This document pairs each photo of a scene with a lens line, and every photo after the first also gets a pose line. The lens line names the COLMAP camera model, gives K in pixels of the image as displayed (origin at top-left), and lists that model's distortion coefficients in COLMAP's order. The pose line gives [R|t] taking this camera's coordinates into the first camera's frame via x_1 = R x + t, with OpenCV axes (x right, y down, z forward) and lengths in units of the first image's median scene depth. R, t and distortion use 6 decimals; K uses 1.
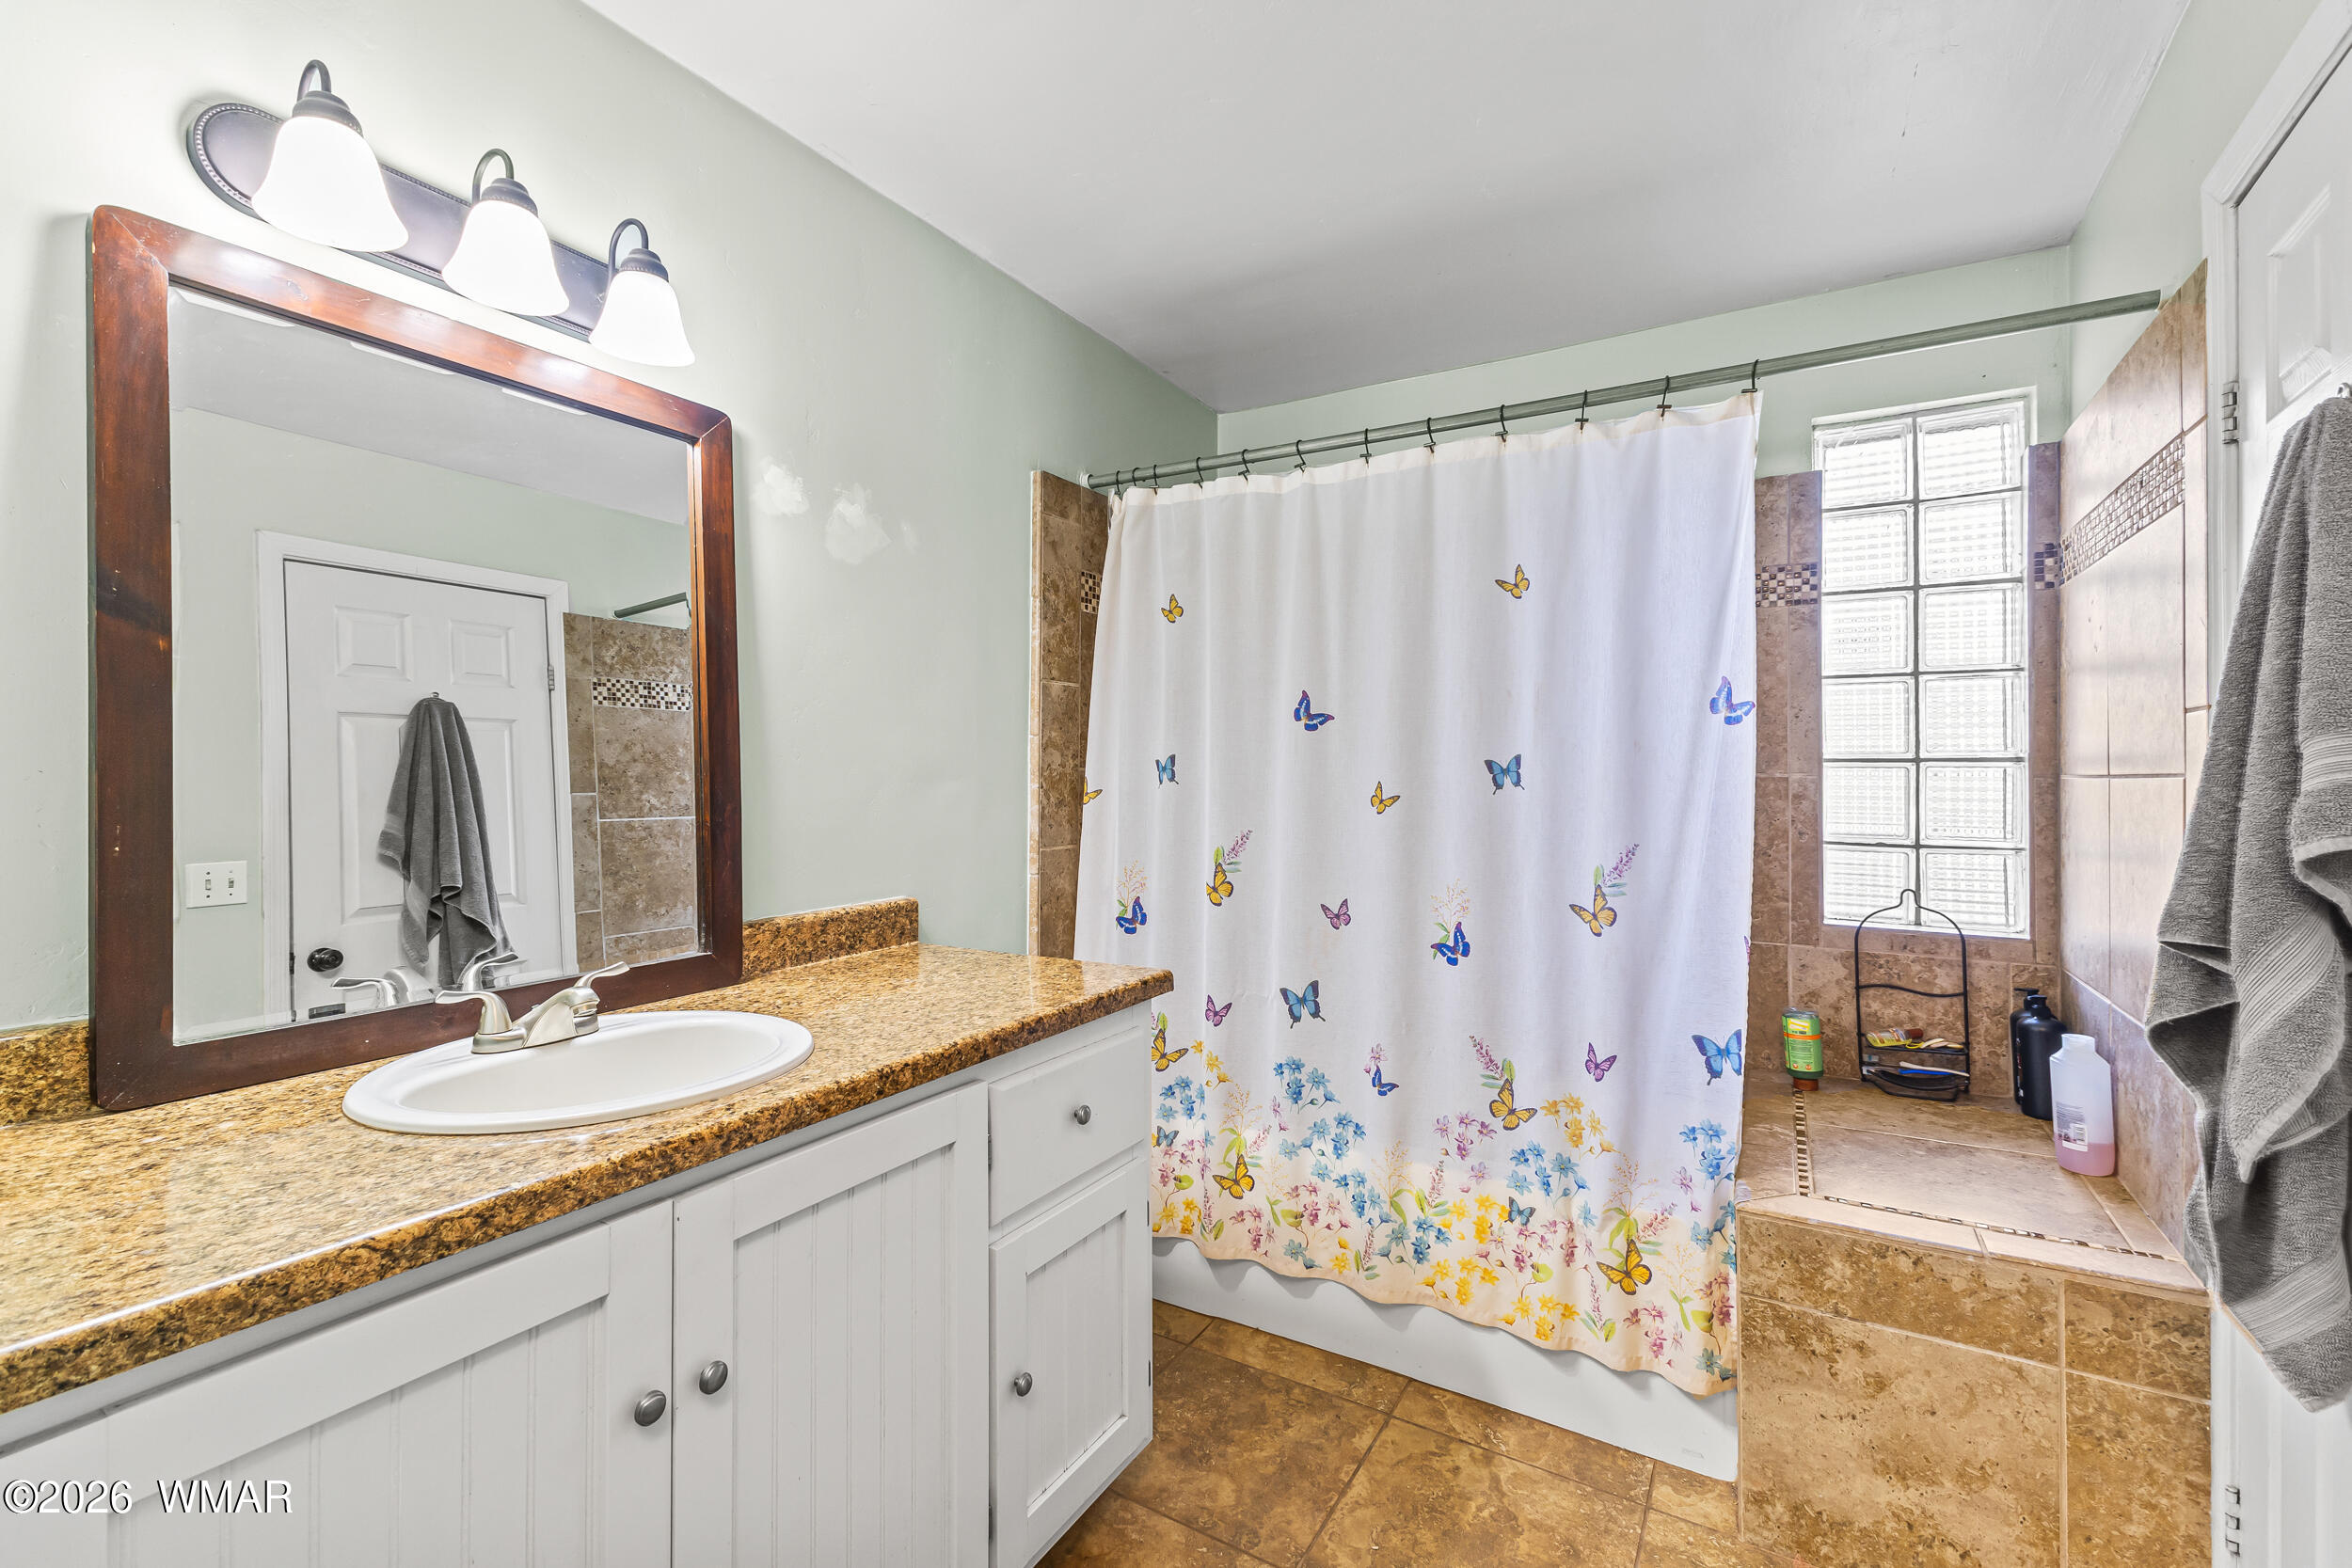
lens RADIAL K [[1009.6, 0, 1175.2], [0, 1009.6, 770.0], [0, 0, 1]] dist [0.012647, -0.004455]
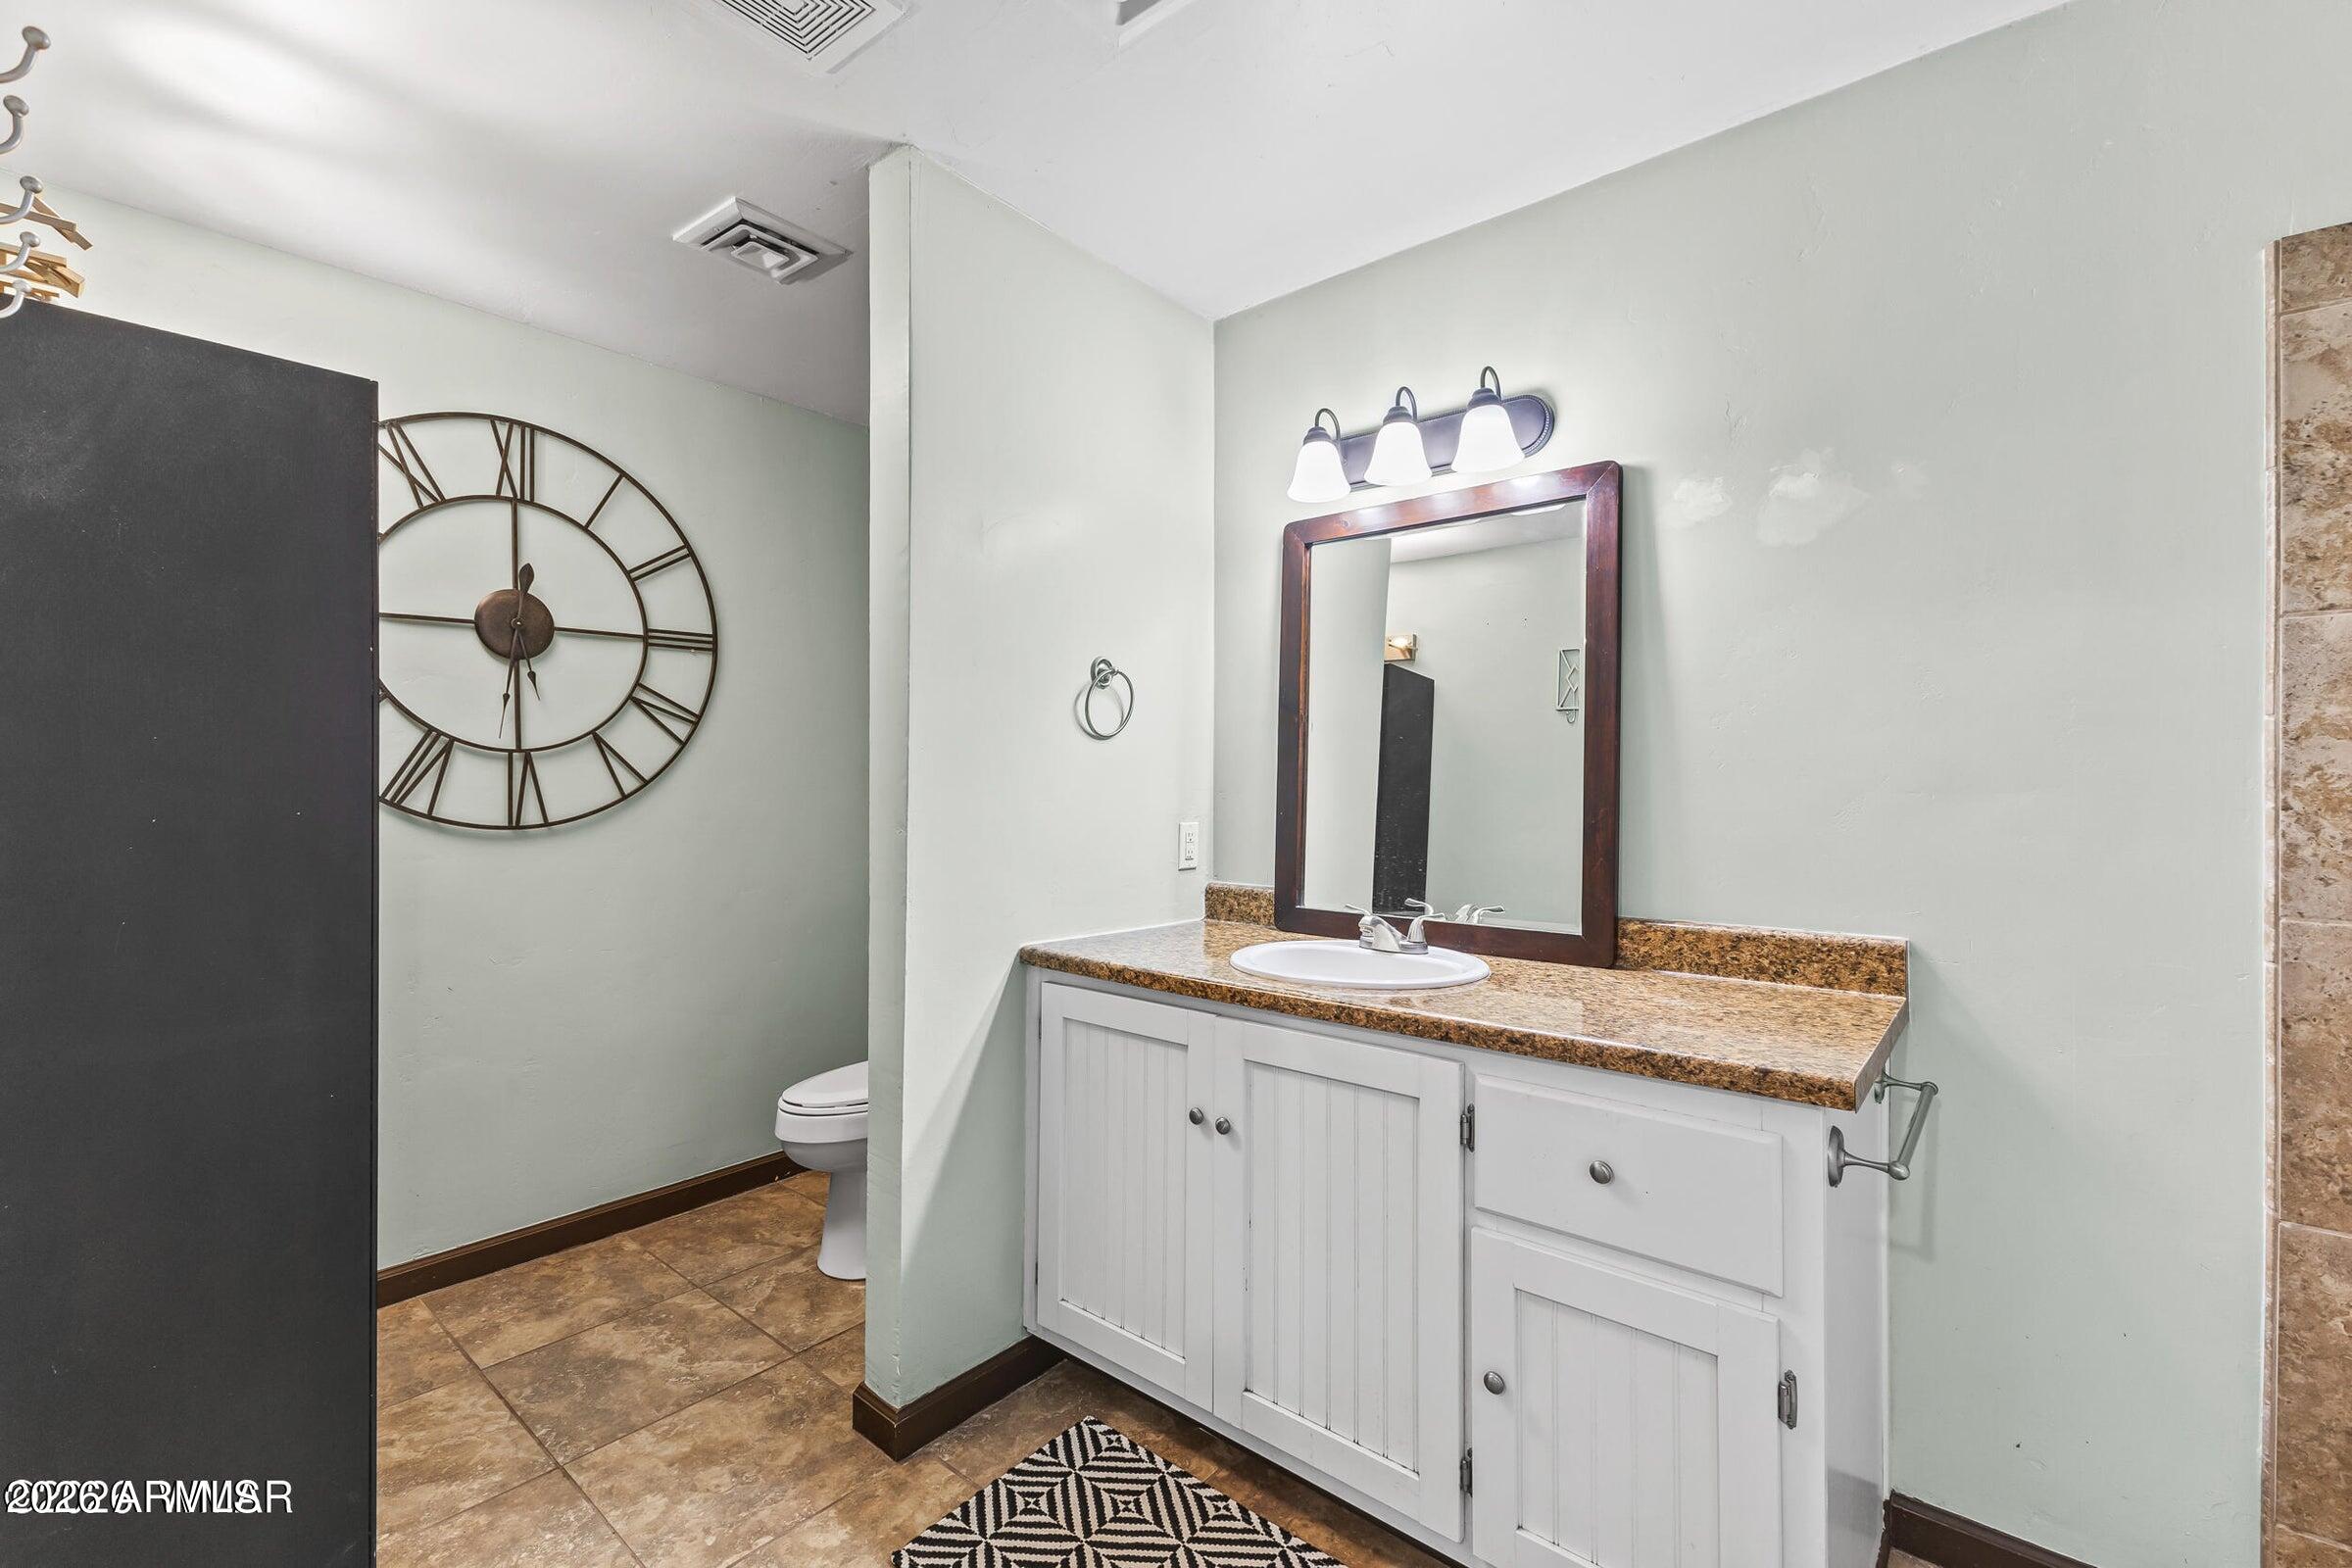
lens RADIAL K [[1009.7, 0, 1174.9], [0, 1009.7, 791.0], [0, 0, 1]] dist [0.012647, -0.004455]
pose [[-0.156929, 0.009997, -0.987559, 0.682126], [0.000226, 0.999949, 0.010087, 0.002445], [0.987610, 0.001360, -0.156923, 0.639044]]
